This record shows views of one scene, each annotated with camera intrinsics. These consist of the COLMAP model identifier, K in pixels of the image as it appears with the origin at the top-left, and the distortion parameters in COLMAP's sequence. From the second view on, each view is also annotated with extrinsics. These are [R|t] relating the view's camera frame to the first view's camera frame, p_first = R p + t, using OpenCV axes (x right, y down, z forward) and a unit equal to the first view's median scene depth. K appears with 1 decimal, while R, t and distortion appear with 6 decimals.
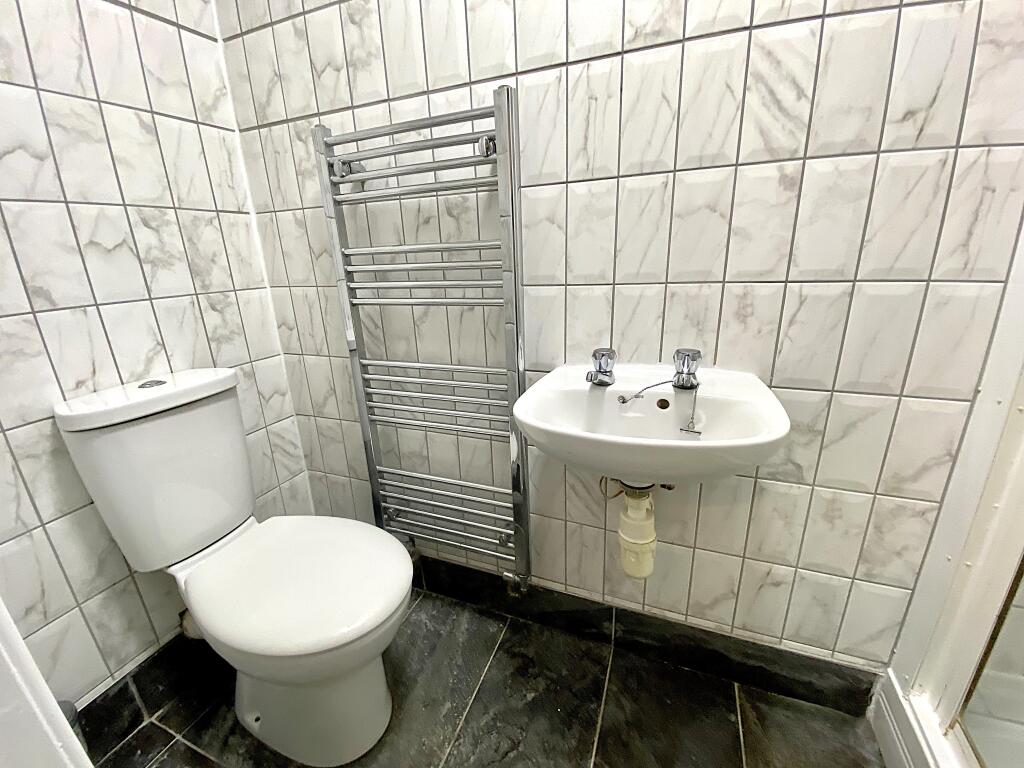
lens RADIAL K [[424.1, 0, 502.4], [0, 424.1, 405.4], [0, 0, 1]] dist [0.002042, -0.004813]
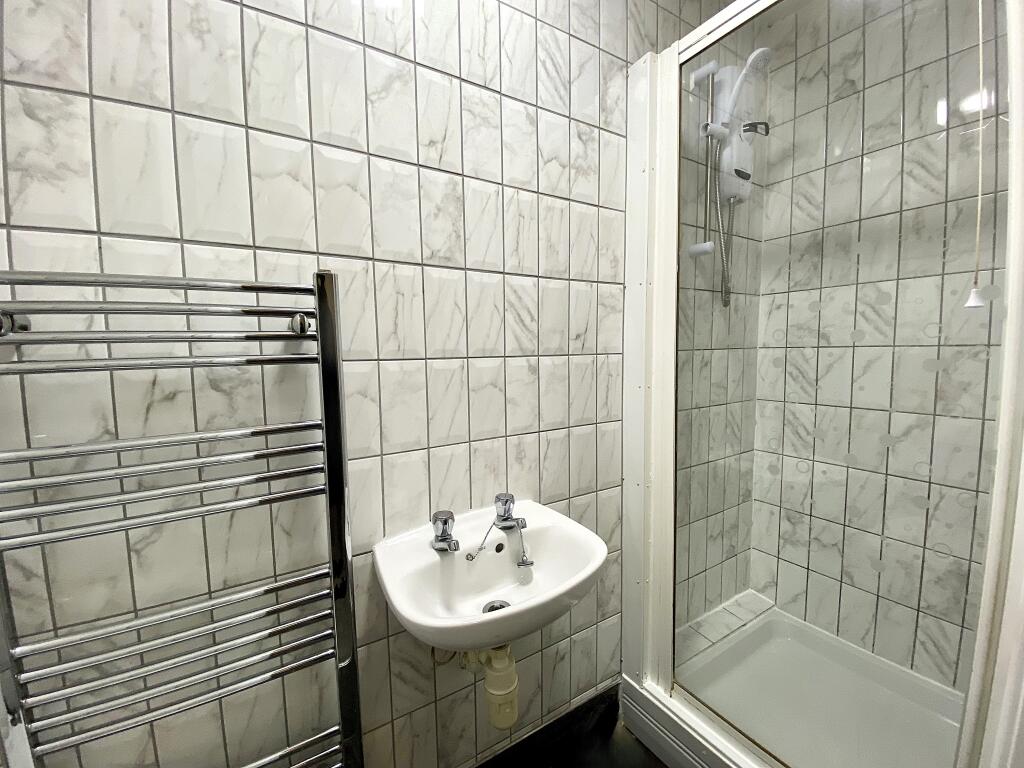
lens RADIAL K [[424.1, 0, 509.2], [0, 424.1, 384.6], [0, 0, 1]] dist [0.002042, -0.004813]
pose [[0.581428, -0.043859, 0.812415, -0.514857], [0.262583, 0.955226, -0.136356, -0.262759], [-0.770059, 0.292607, 0.566912, 0.213748]]
